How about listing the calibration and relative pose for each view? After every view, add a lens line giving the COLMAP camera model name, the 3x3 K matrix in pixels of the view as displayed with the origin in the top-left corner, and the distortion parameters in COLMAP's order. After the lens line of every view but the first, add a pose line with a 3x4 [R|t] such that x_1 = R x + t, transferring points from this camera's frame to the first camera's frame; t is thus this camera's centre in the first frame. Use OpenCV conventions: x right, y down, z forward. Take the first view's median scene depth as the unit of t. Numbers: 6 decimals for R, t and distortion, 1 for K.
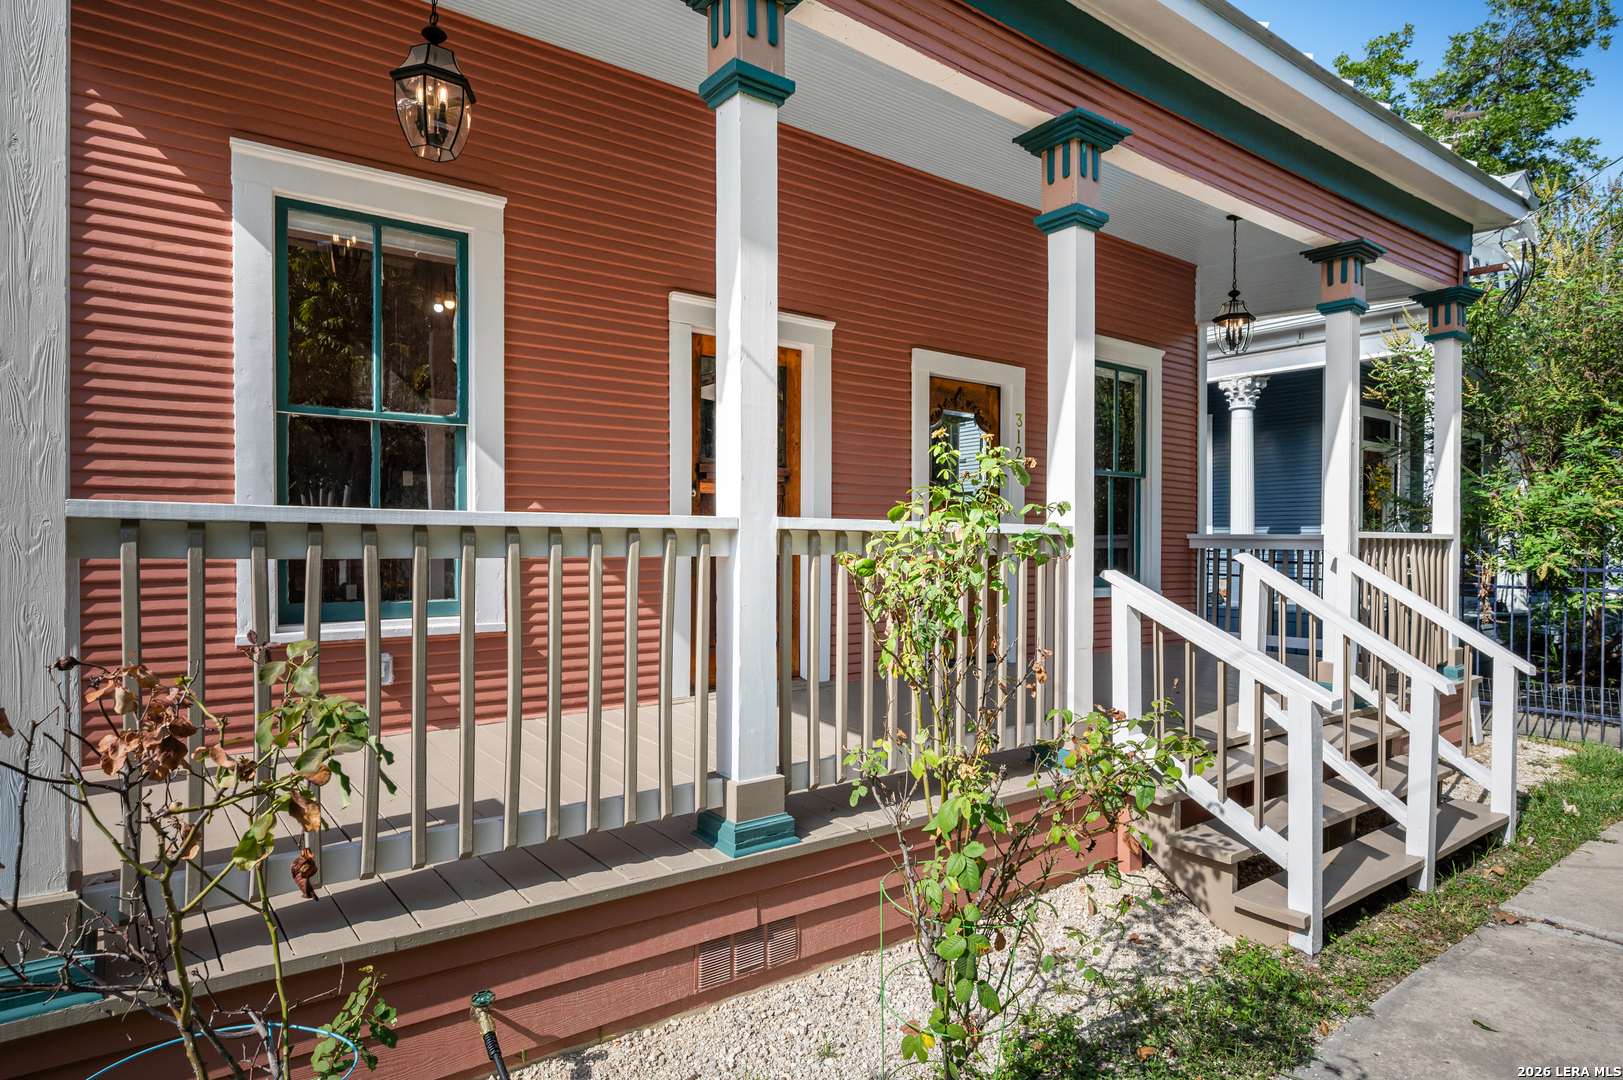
lens RADIAL K [[866.7, 0, 809.1], [0, 866.7, 549.6], [0, 0, 1]] dist [0.002933, 0.000208]
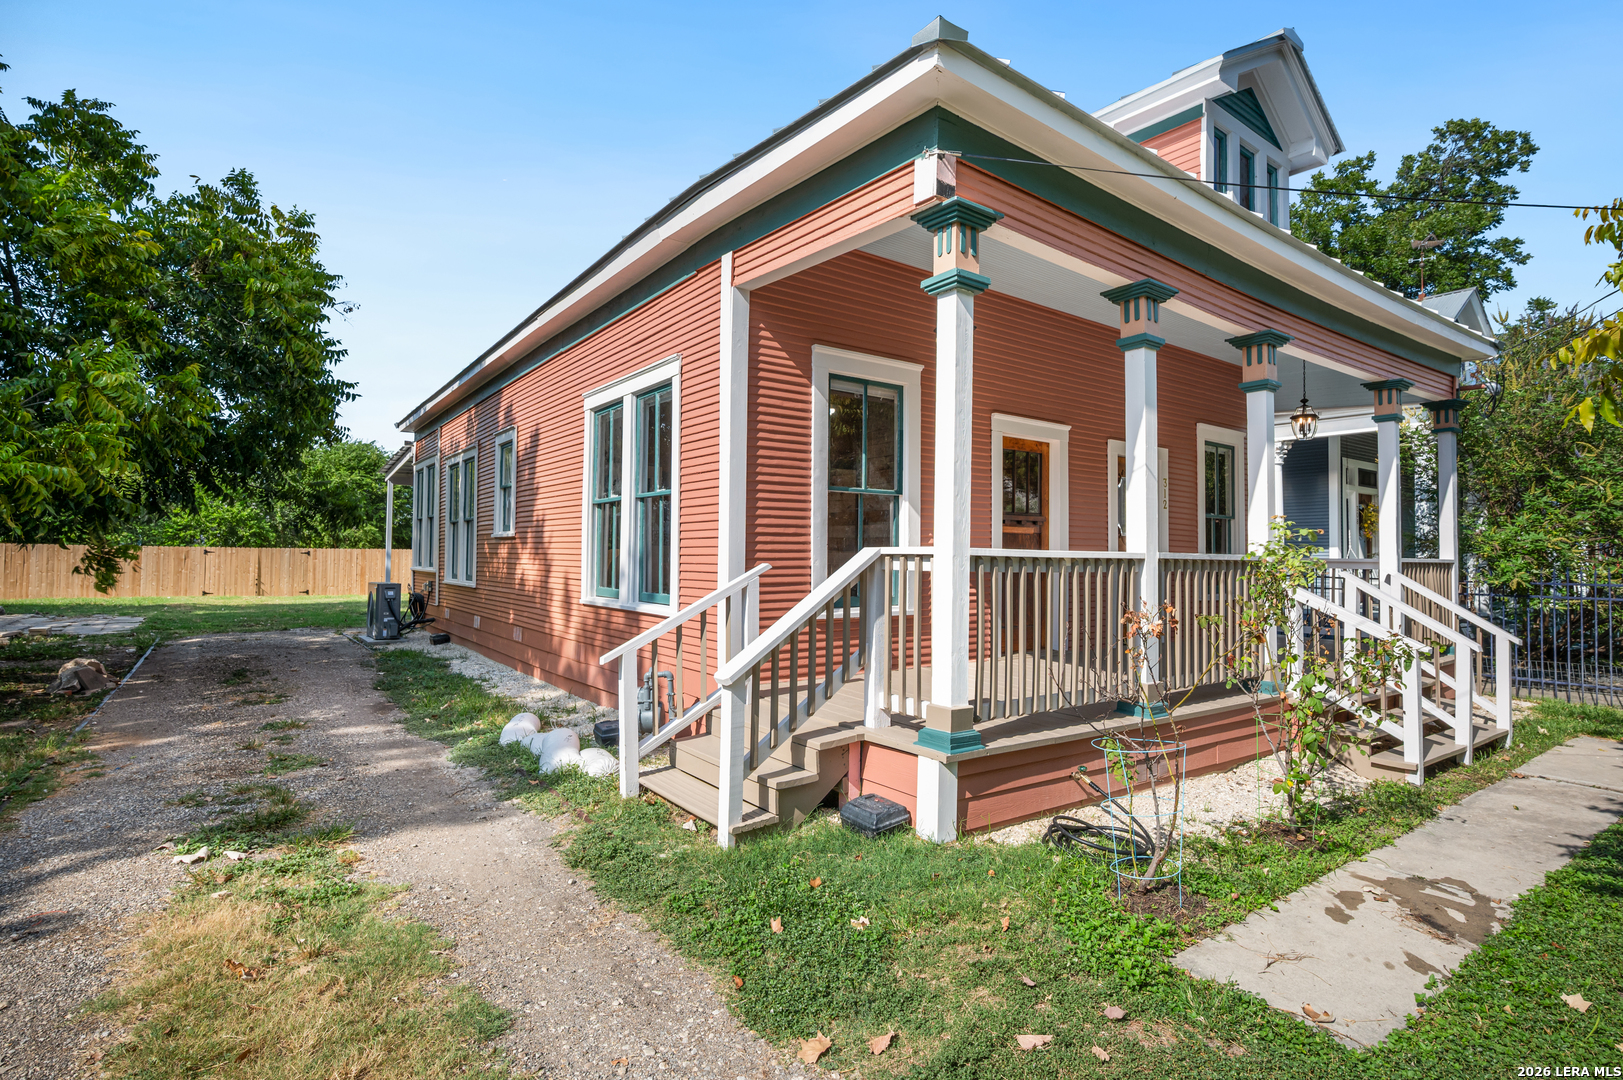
lens RADIAL K [[784.2, 0, 811.5], [0, 784.2, 534.4], [0, 0, 1]] dist [0.013647, -0.000677]
pose [[0.999956, 0.005407, 0.007726, -0.460263], [-0.005114, 0.999282, -0.037536, -0.004109], [-0.007923, 0.037495, 0.999265, -0.442372]]
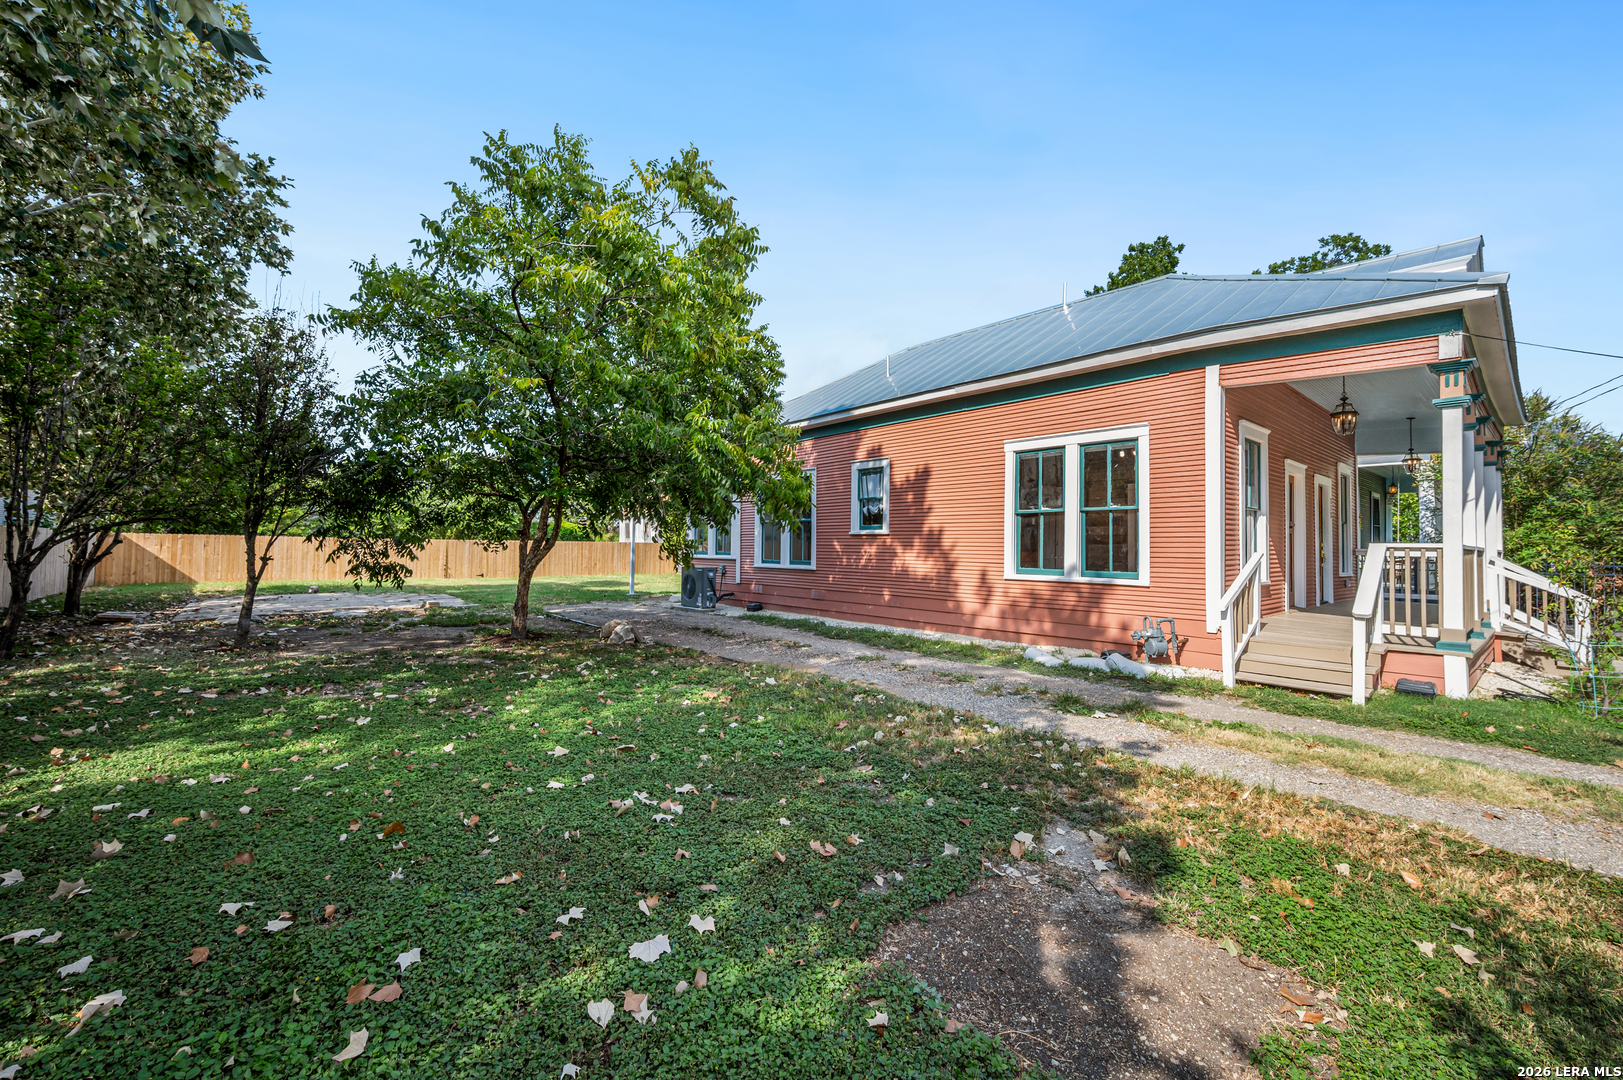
lens RADIAL K [[645.4, 0, 811.5], [0, 645.4, 540.0], [0, 0, 1]] dist [-0.000468, 0.000054]
pose [[0.994656, 0.005269, 0.103114, -1.594024], [-0.003522, 0.999847, -0.017119, -0.008422], [-0.103188, 0.016665, 0.994522, -0.716238]]
